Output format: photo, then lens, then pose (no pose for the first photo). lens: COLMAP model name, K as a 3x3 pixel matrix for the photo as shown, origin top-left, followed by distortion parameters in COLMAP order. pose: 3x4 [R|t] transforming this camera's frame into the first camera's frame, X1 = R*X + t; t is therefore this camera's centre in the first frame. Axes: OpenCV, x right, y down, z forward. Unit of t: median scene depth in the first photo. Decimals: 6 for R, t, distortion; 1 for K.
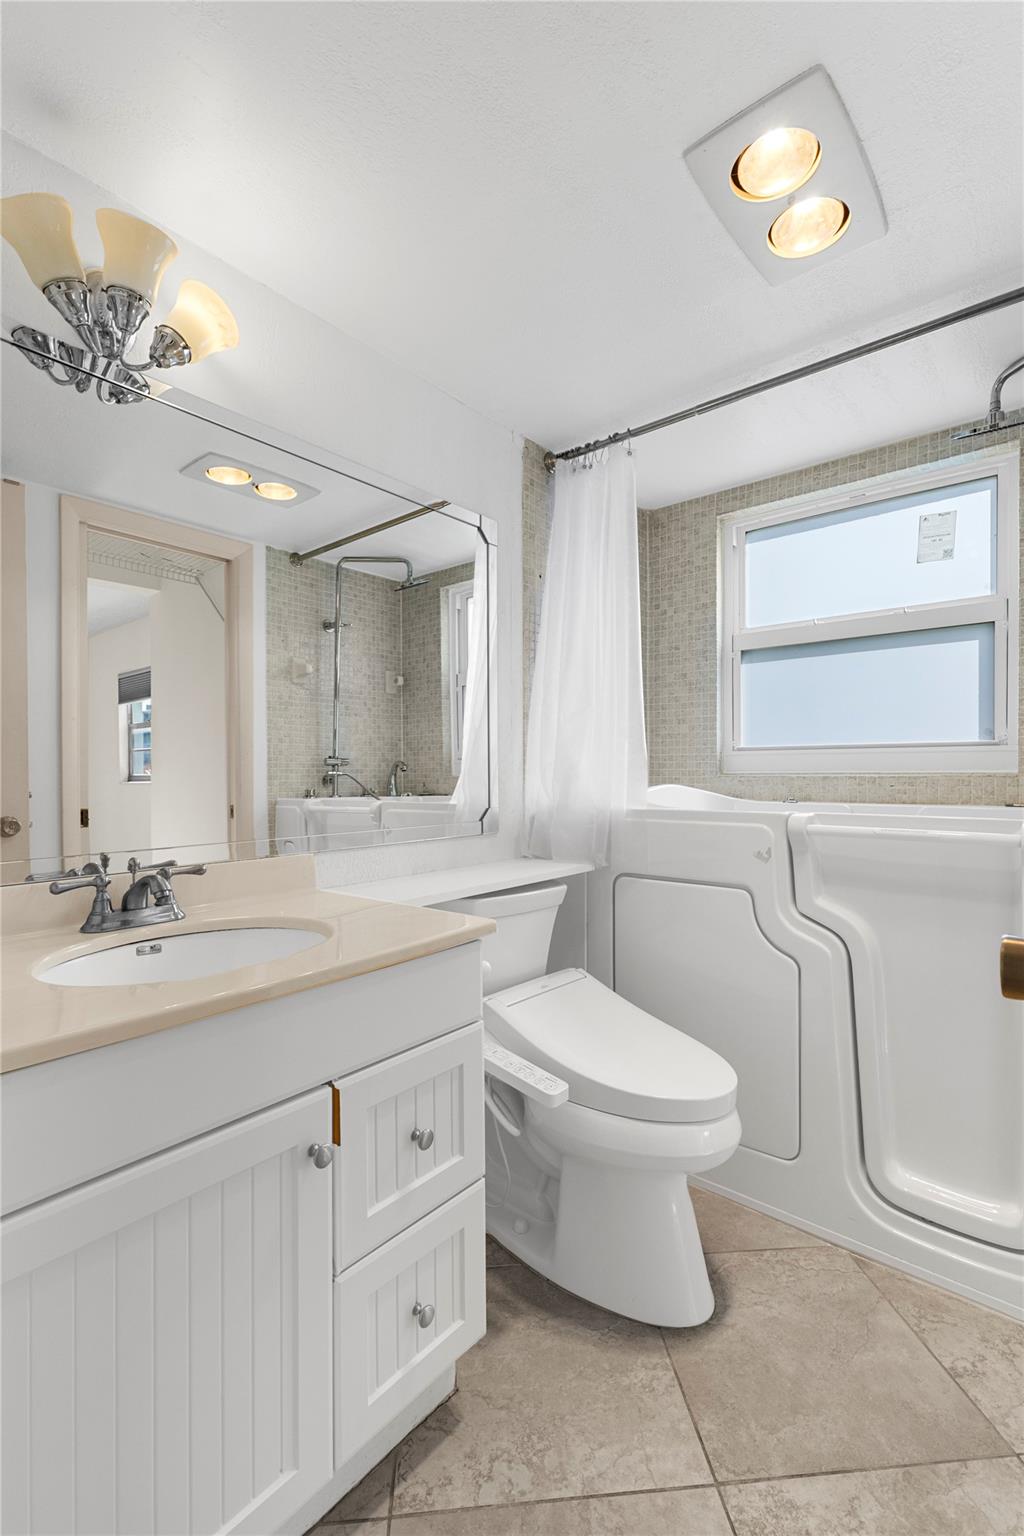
lens RADIAL K [[697.0, 0, 525.5], [0, 697.0, 760.4], [0, 0, 1]] dist [0.000815, -0.000416]
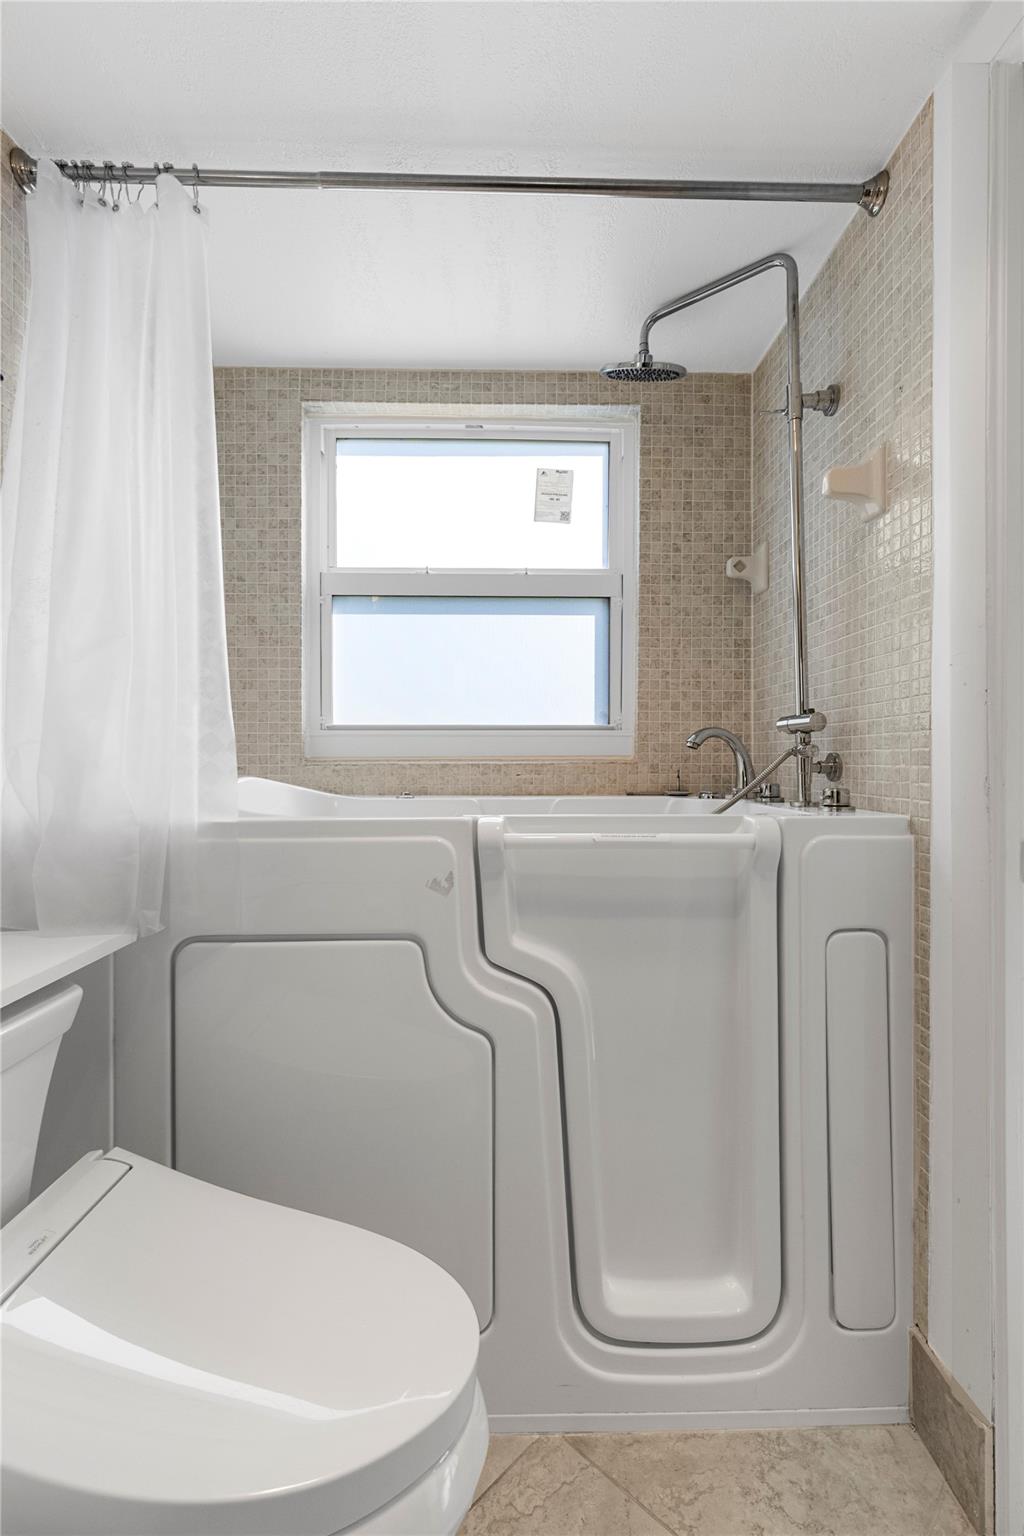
lens RADIAL K [[697.0, 0, 525.5], [0, 697.0, 760.4], [0, 0, 1]] dist [0.000815, -0.000416]
pose [[0.762374, 0.000222, 0.647136, -0.017153], [-0.010731, 0.999867, 0.012298, 0.008819], [-0.647047, -0.016320, 0.762275, 0.362811]]
